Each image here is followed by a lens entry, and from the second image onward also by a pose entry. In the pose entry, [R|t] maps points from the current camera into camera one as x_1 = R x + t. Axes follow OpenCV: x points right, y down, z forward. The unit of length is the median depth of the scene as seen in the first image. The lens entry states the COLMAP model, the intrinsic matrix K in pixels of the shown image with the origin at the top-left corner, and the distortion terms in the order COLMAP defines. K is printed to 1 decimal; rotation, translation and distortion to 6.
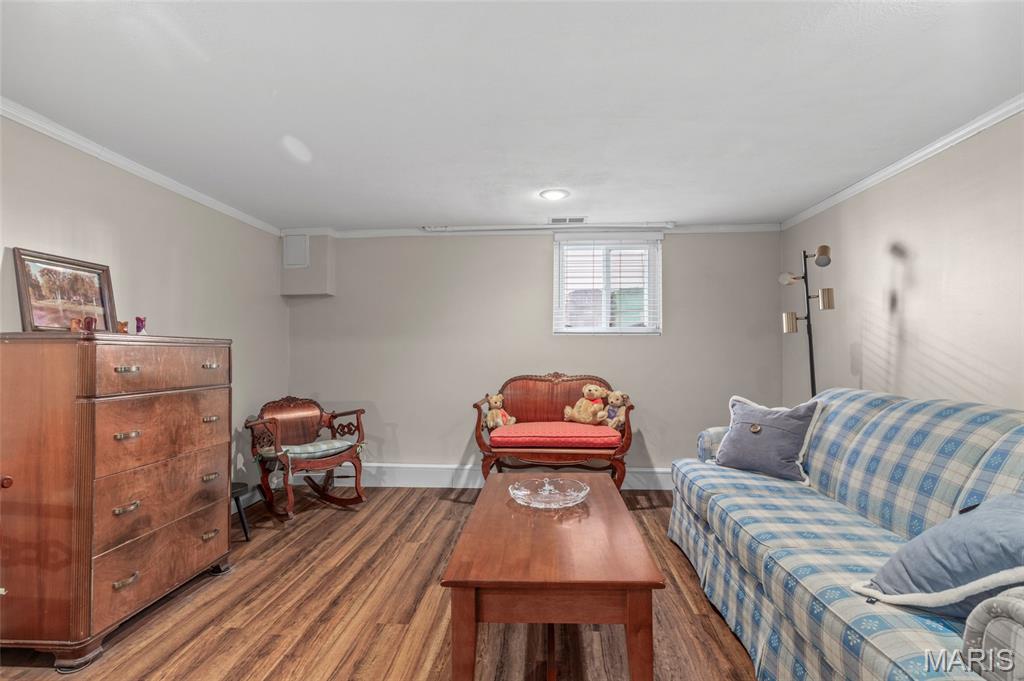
lens RADIAL K [[509.5, 0, 525.7], [0, 509.5, 352.7], [0, 0, 1]] dist [0.002845, -0.000115]
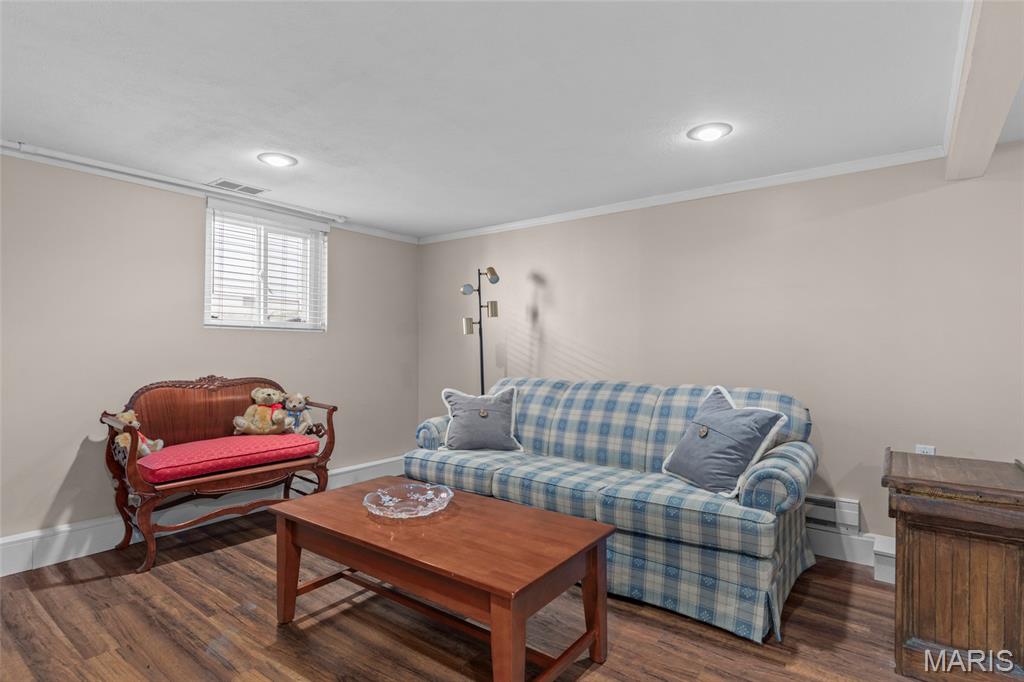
lens RADIAL K [[509.5, 0, 525.7], [0, 509.5, 353.2], [0, 0, 1]] dist [0.002845, -0.000115]
pose [[0.558857, -0.004185, 0.829254, -0.441105], [-0.001114, 0.999983, 0.005797, -0.001279], [-0.829264, -0.004163, 0.558842, 0.216789]]
